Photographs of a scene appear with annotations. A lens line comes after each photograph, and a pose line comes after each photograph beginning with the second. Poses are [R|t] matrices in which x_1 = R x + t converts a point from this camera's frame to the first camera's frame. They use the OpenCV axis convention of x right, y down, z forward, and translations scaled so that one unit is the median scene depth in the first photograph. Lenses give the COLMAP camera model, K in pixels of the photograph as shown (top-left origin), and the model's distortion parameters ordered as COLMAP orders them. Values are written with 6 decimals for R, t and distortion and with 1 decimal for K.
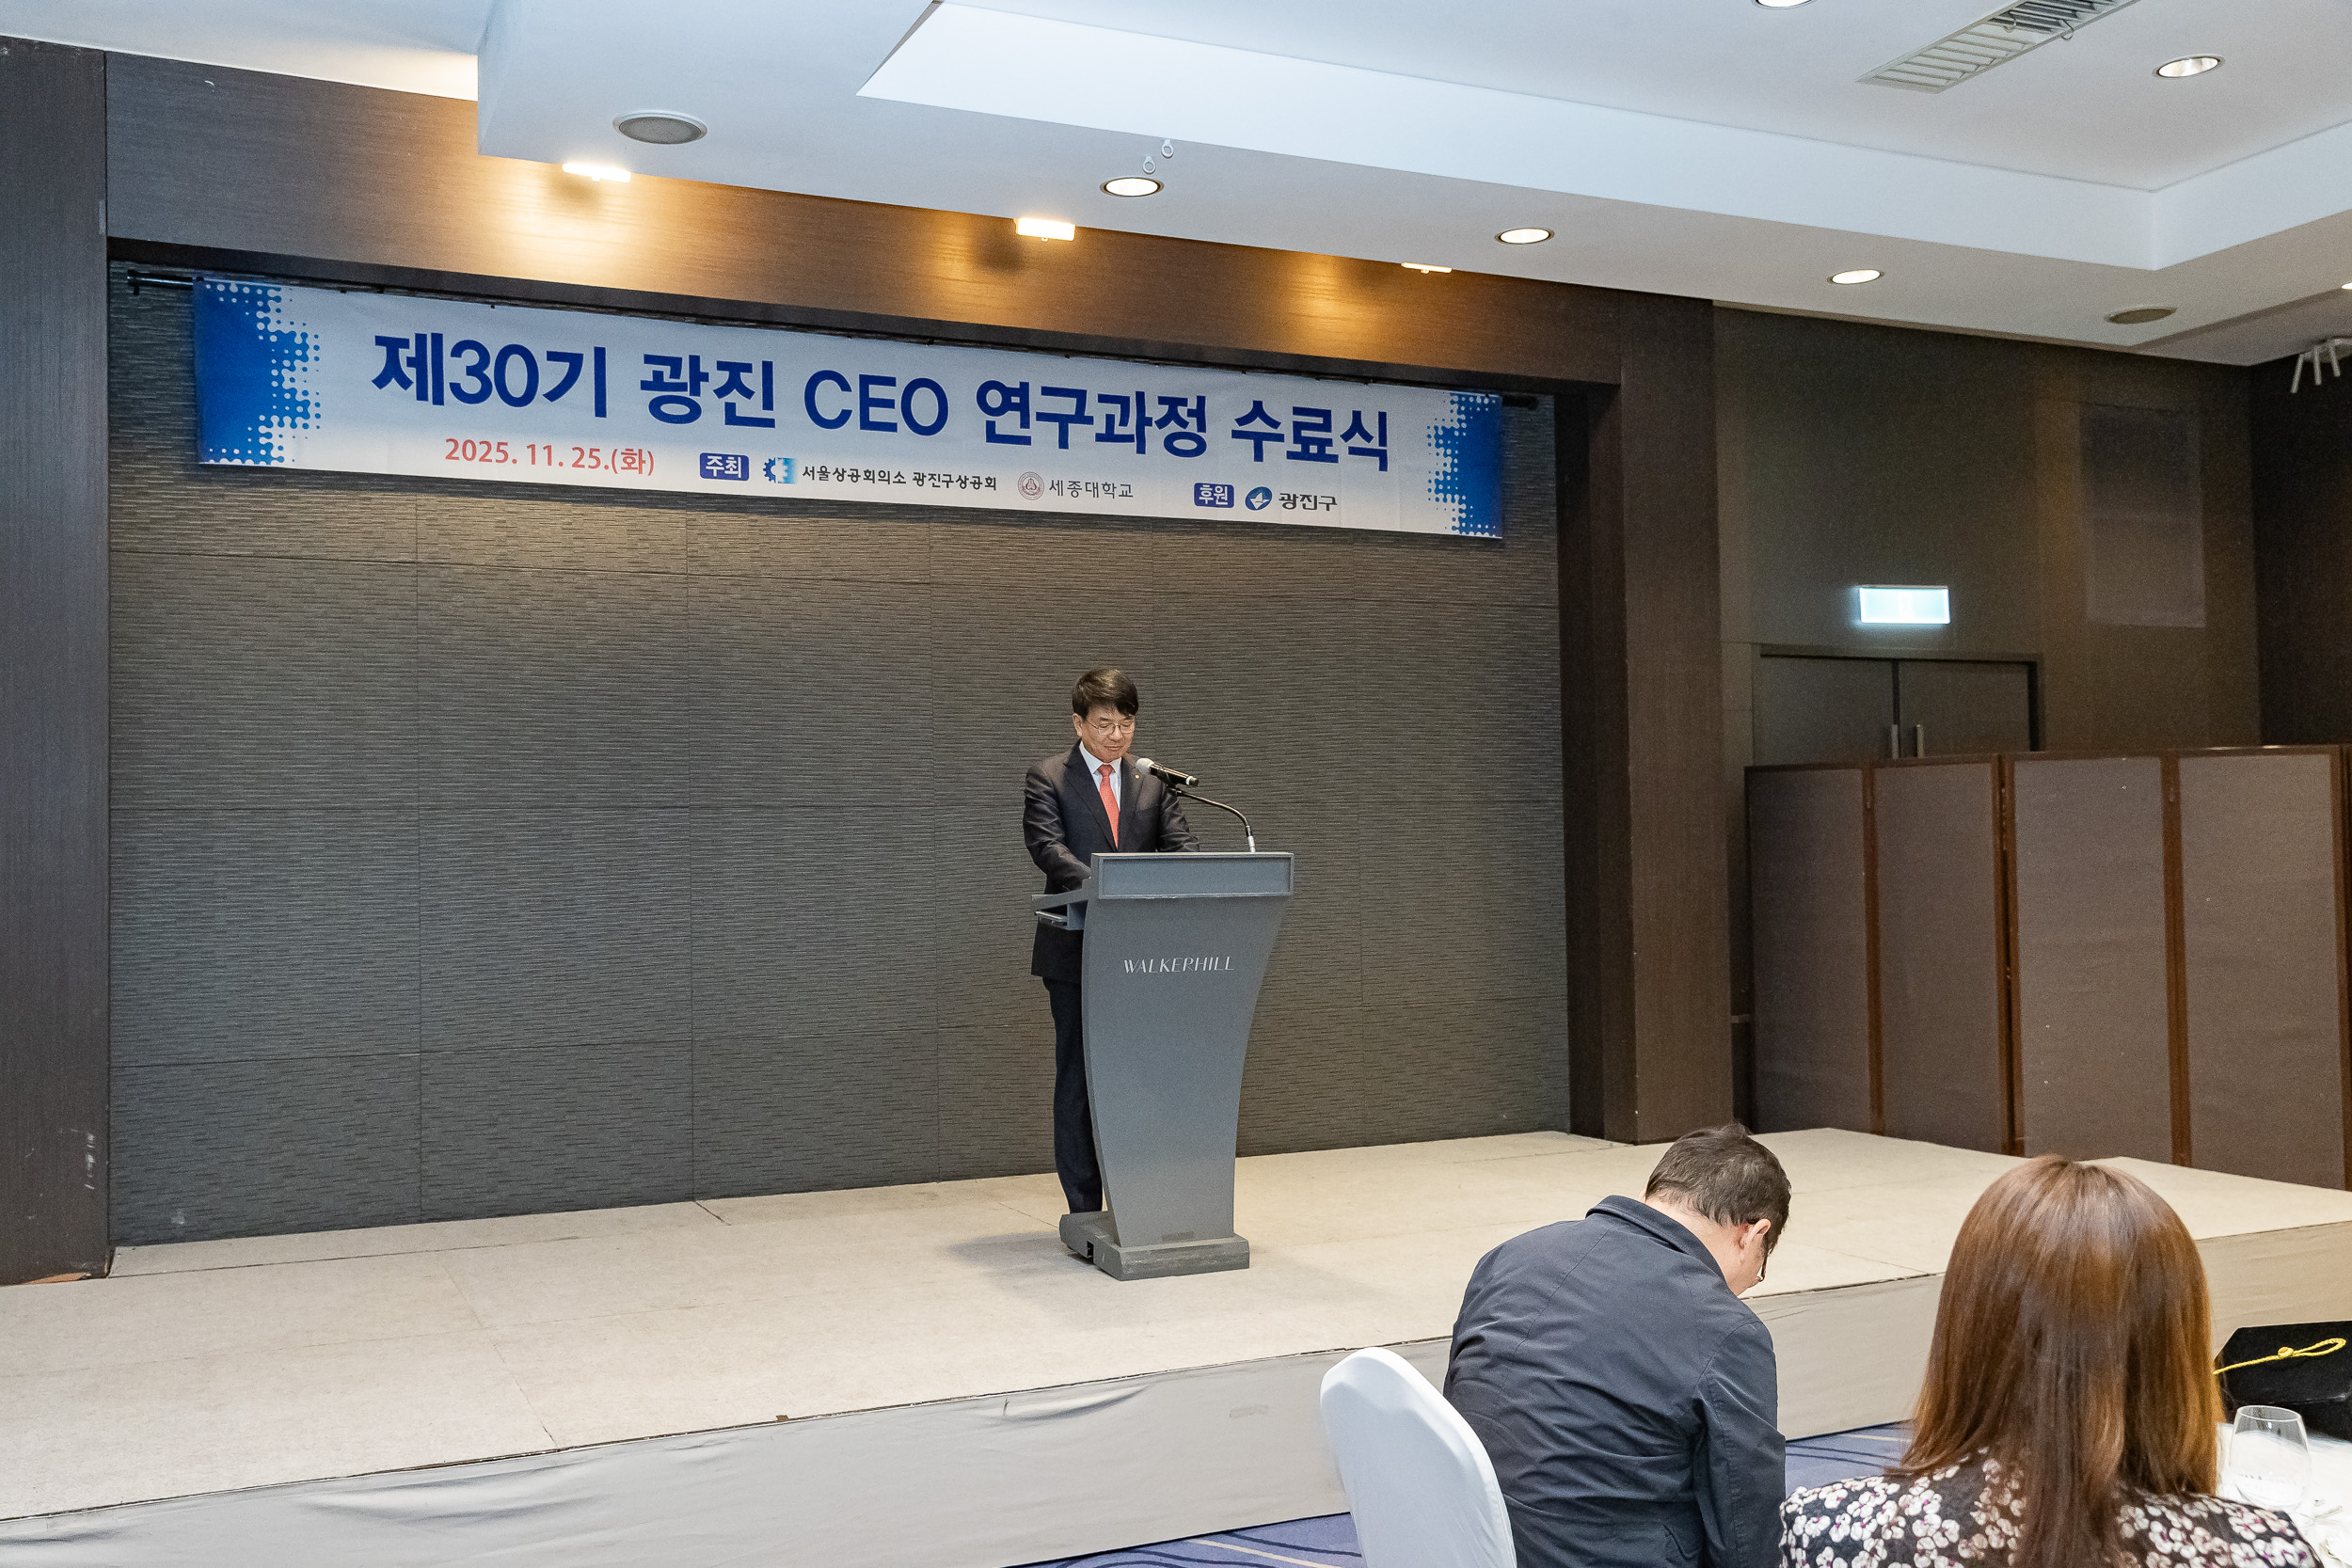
lens RADIAL K [[2088.6, 0, 1159.3], [0, 2088.6, 811.6], [0, 0, 1]] dist [-0.014472, 0.048974]
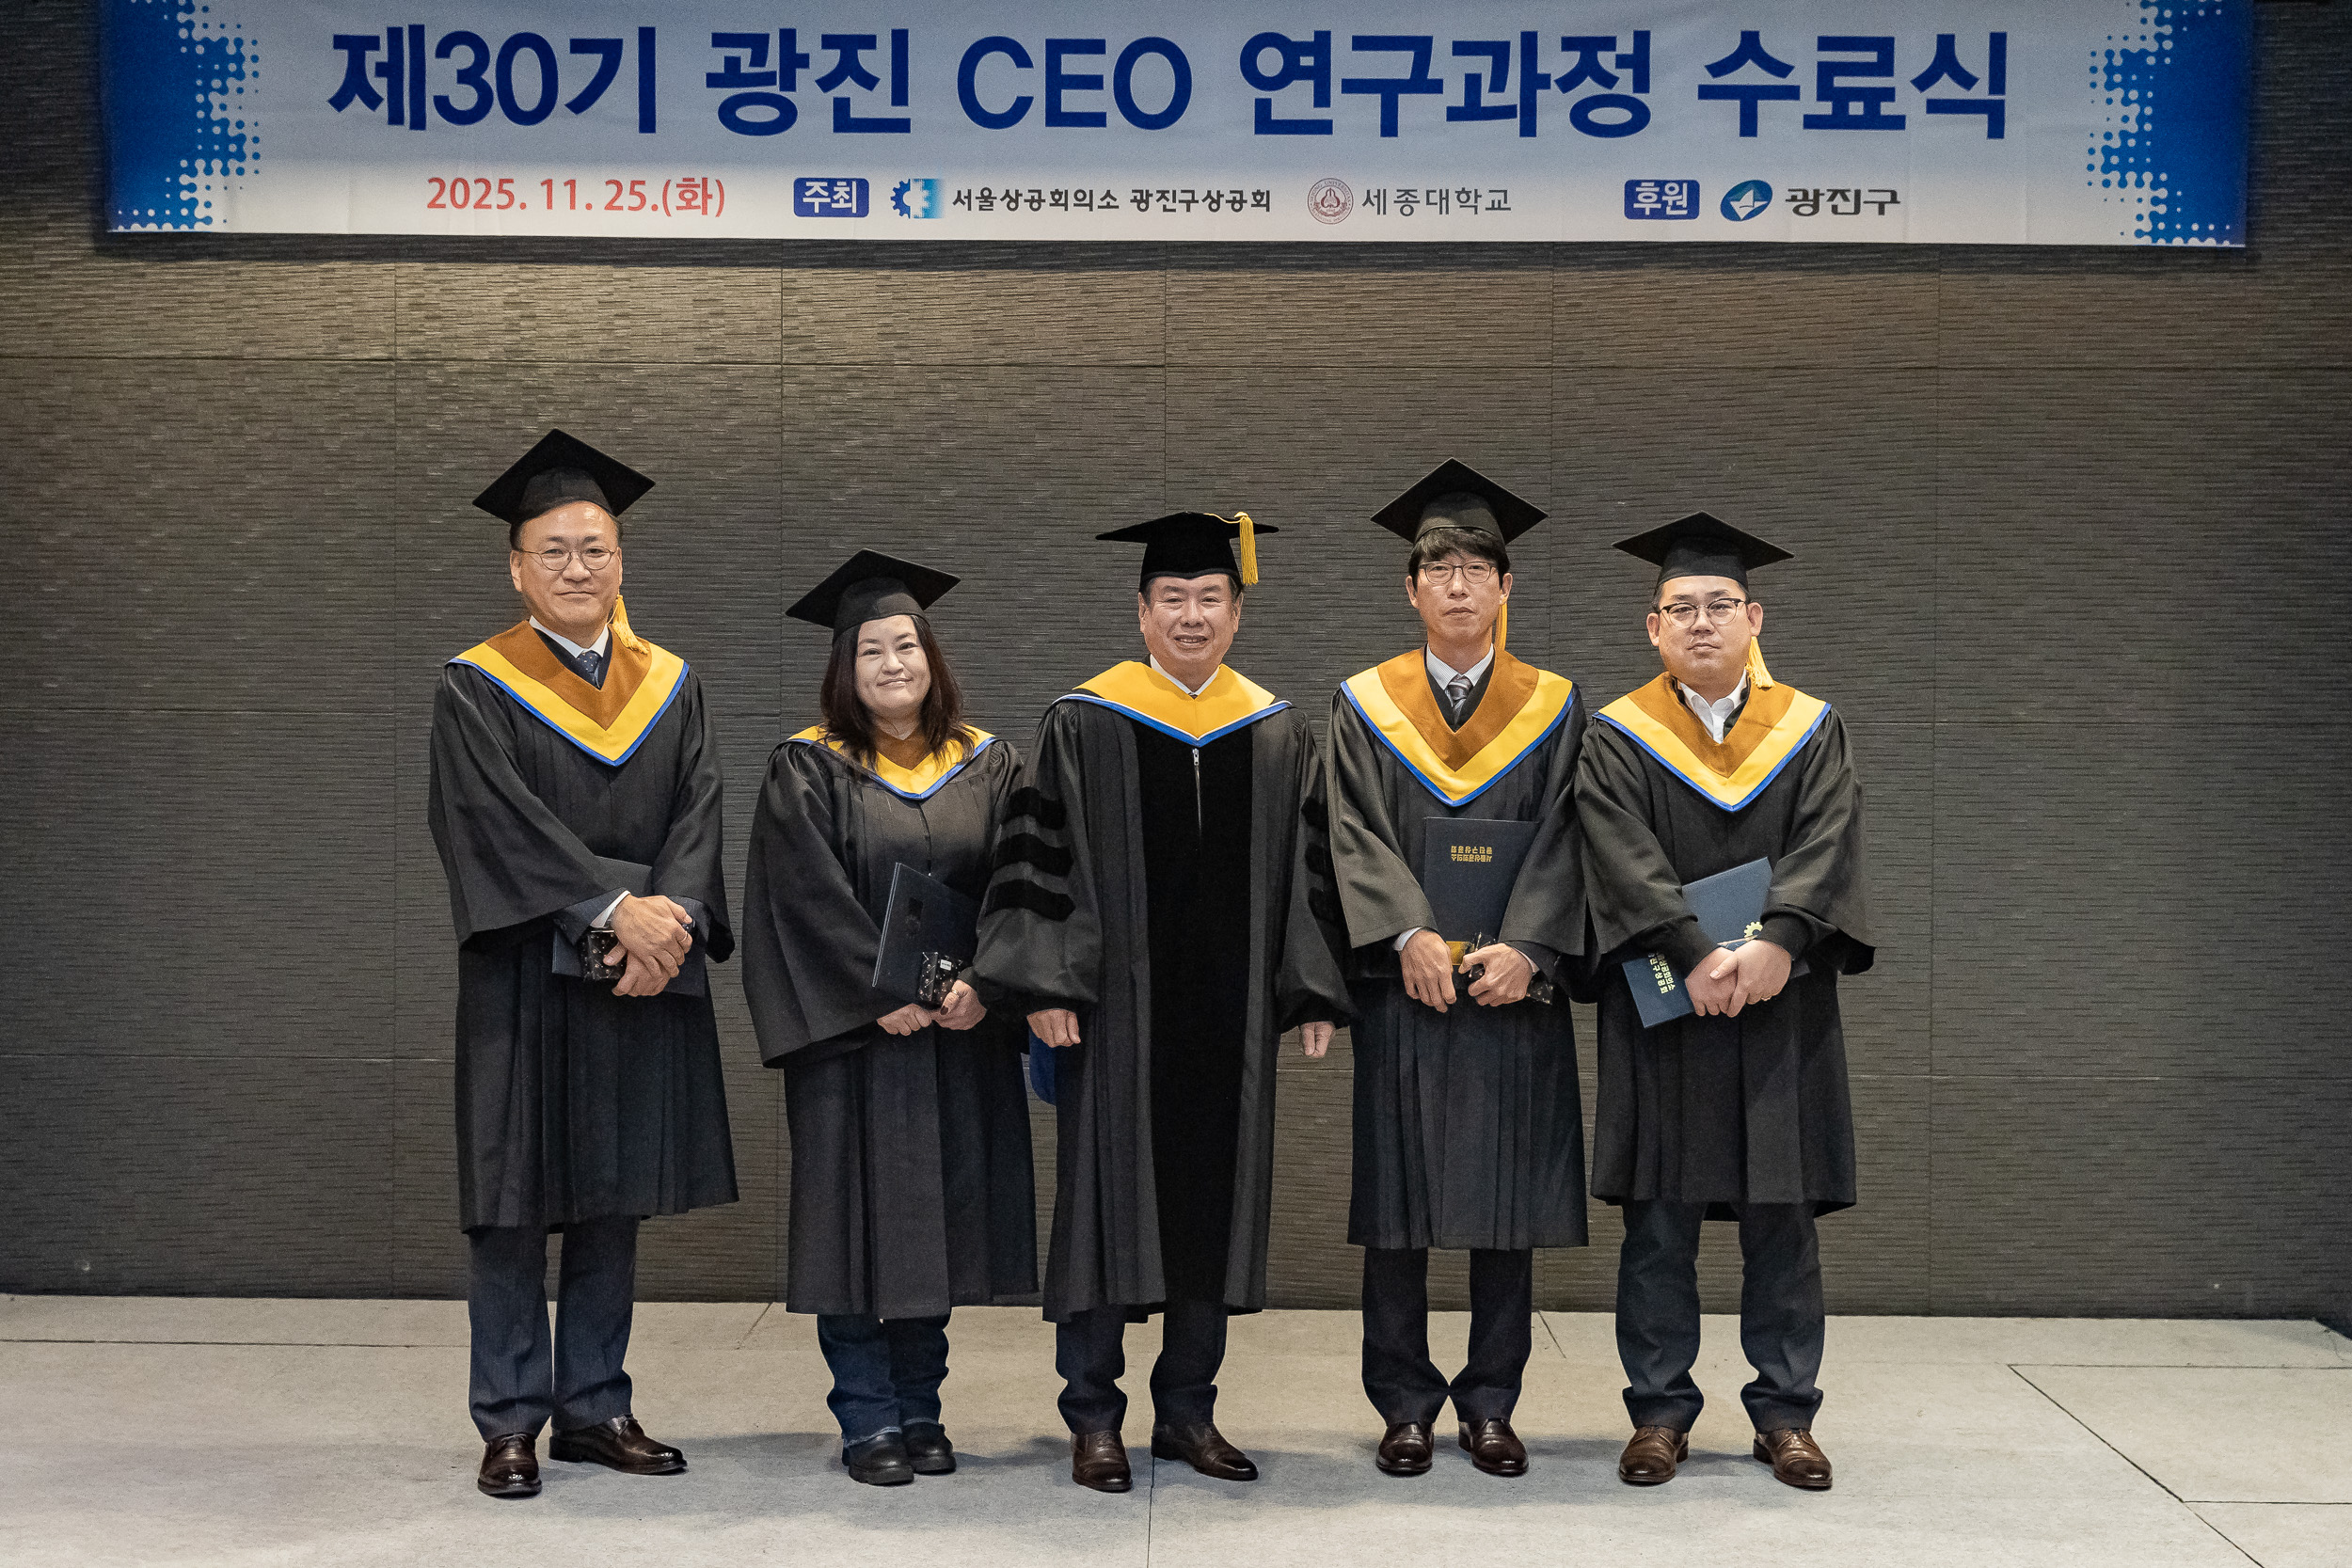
lens RADIAL K [[3205.2, 0, 1163.2], [0, 3205.2, 798.8], [0, 0, 1]] dist [0.033173, 0.000000]
pose [[0.906655, 0.032002, -0.420657, 0.305203], [-0.013743, 0.998830, 0.046365, -0.023768], [0.421649, -0.036256, 0.906034, 0.118412]]
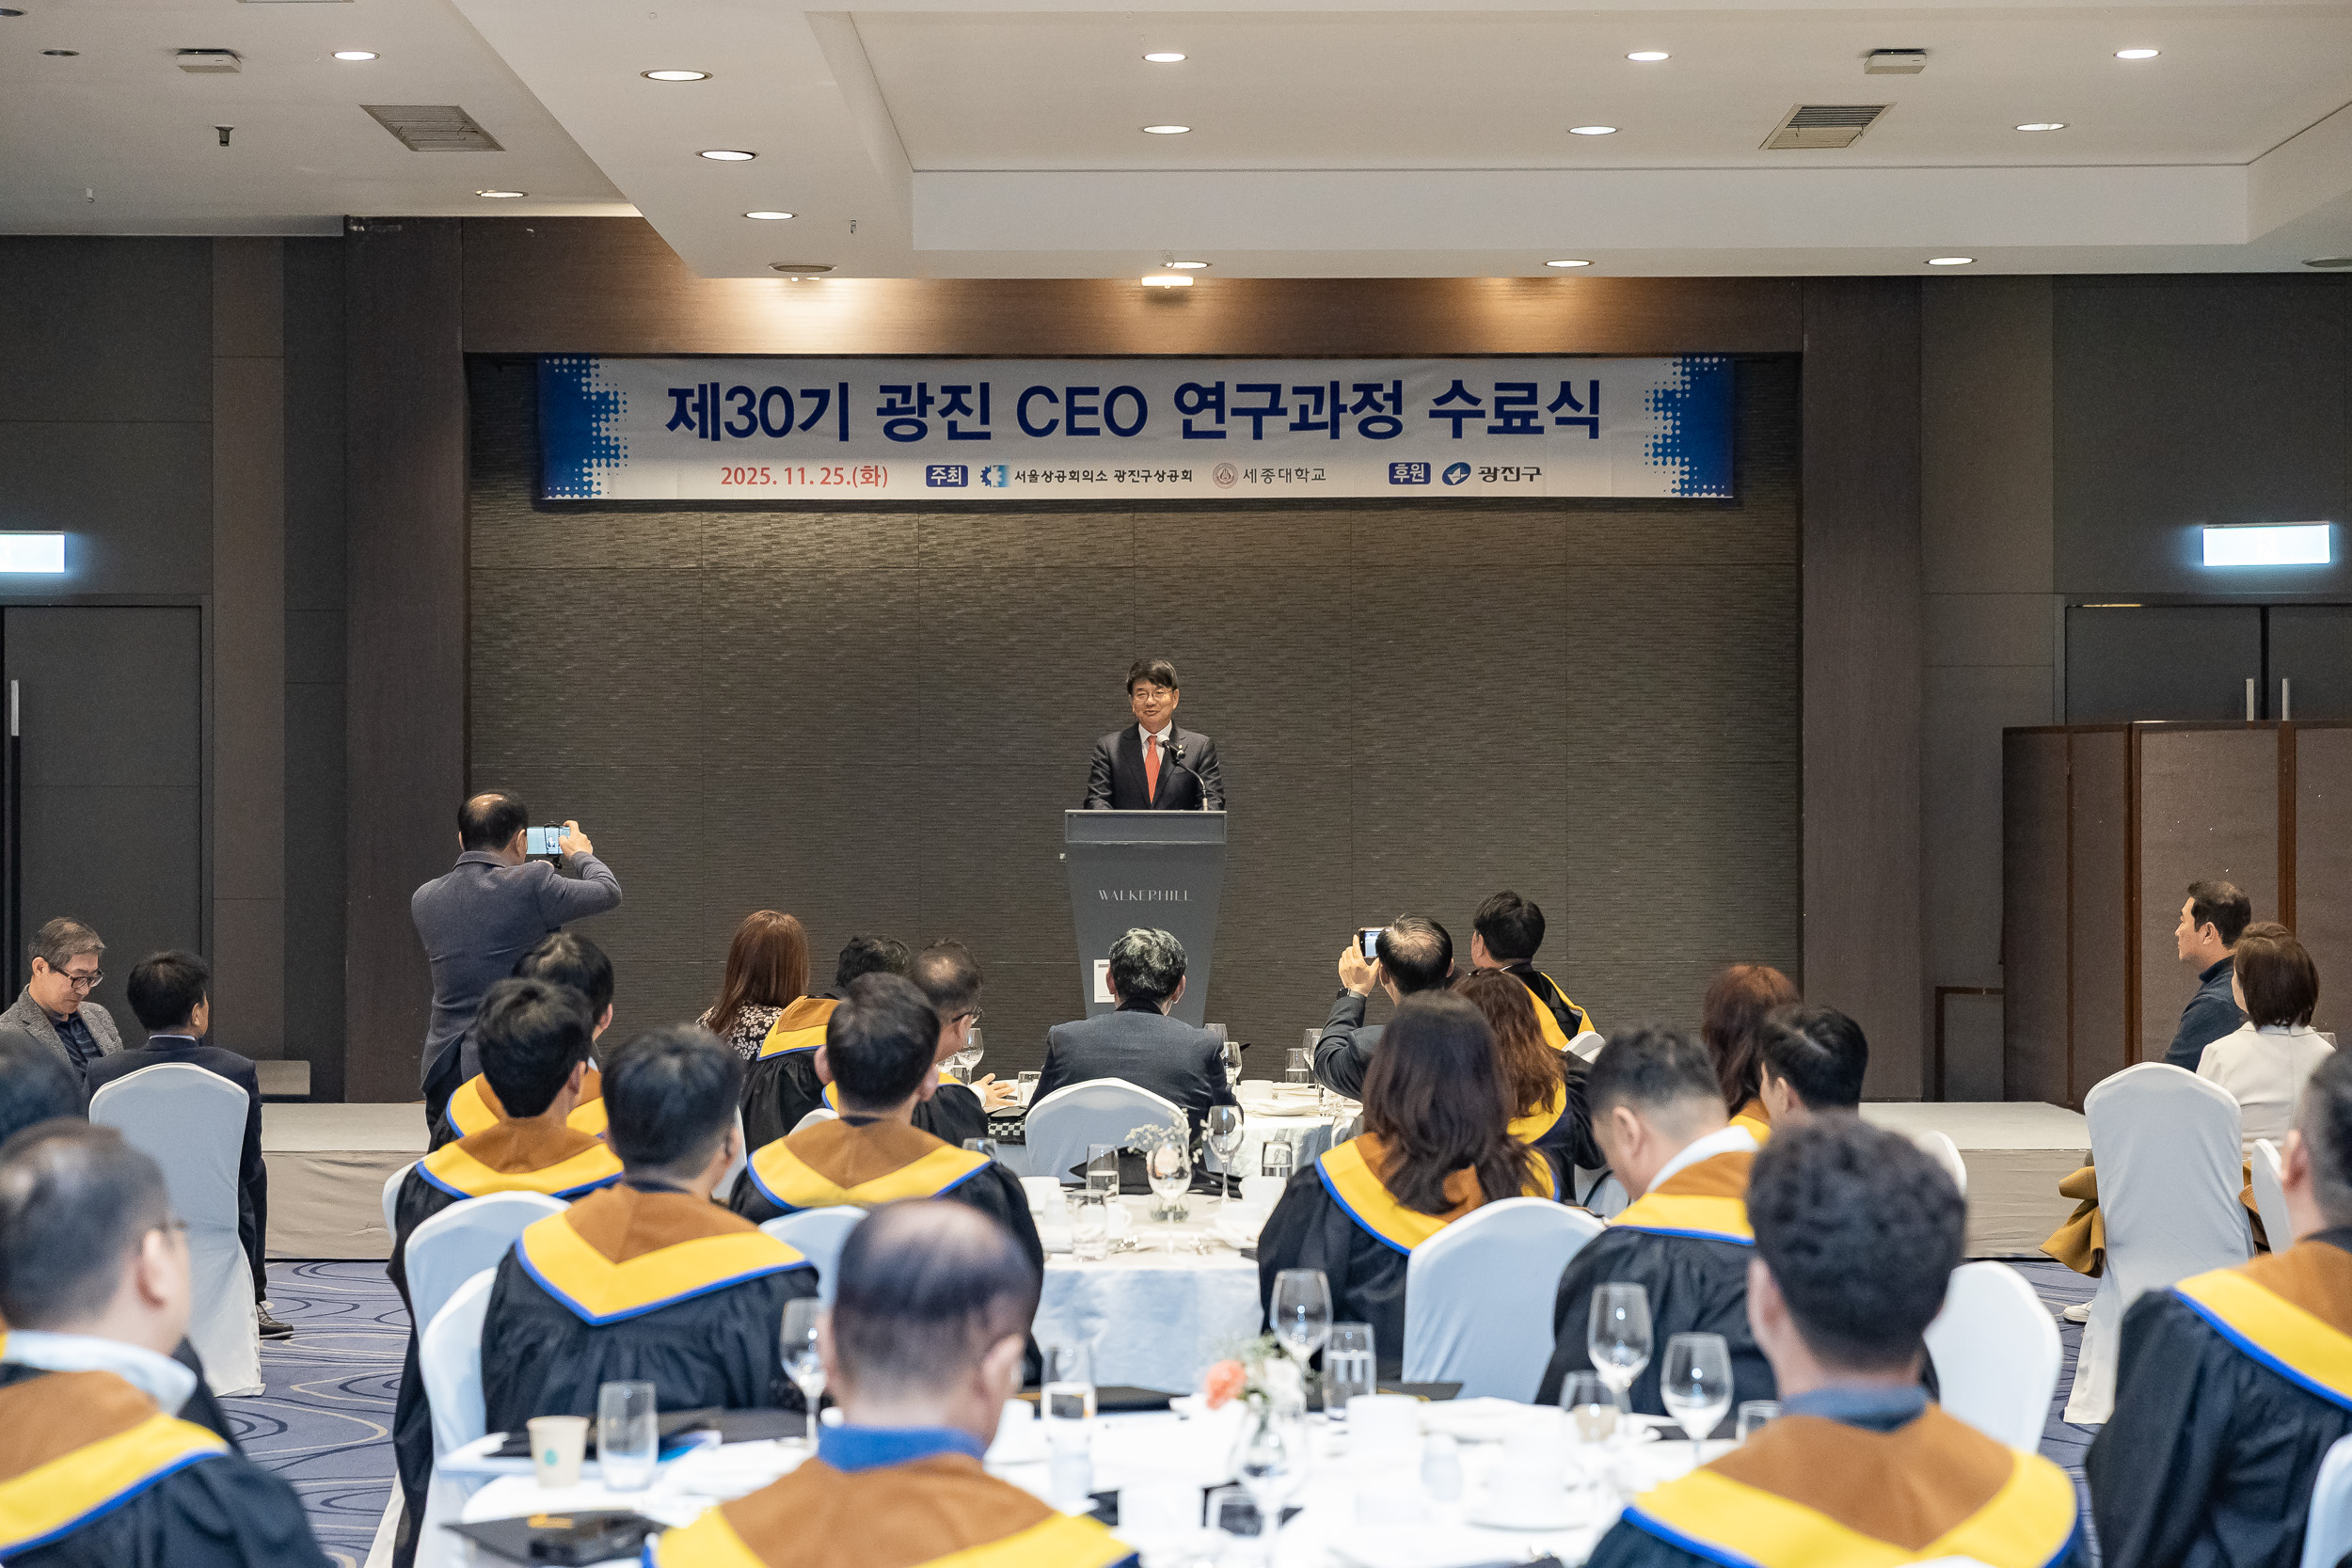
lens RADIAL K [[4909.2, 0, 1140.7], [0, 4909.2, 915.2], [0, 0, 1]] dist [0.041364, 0.000000]
pose [[0.909820, 0.023481, -0.414339, 1.004581], [-0.003916, 0.998839, 0.048007, -0.049650], [0.414986, -0.042055, 0.908855, -1.424622]]
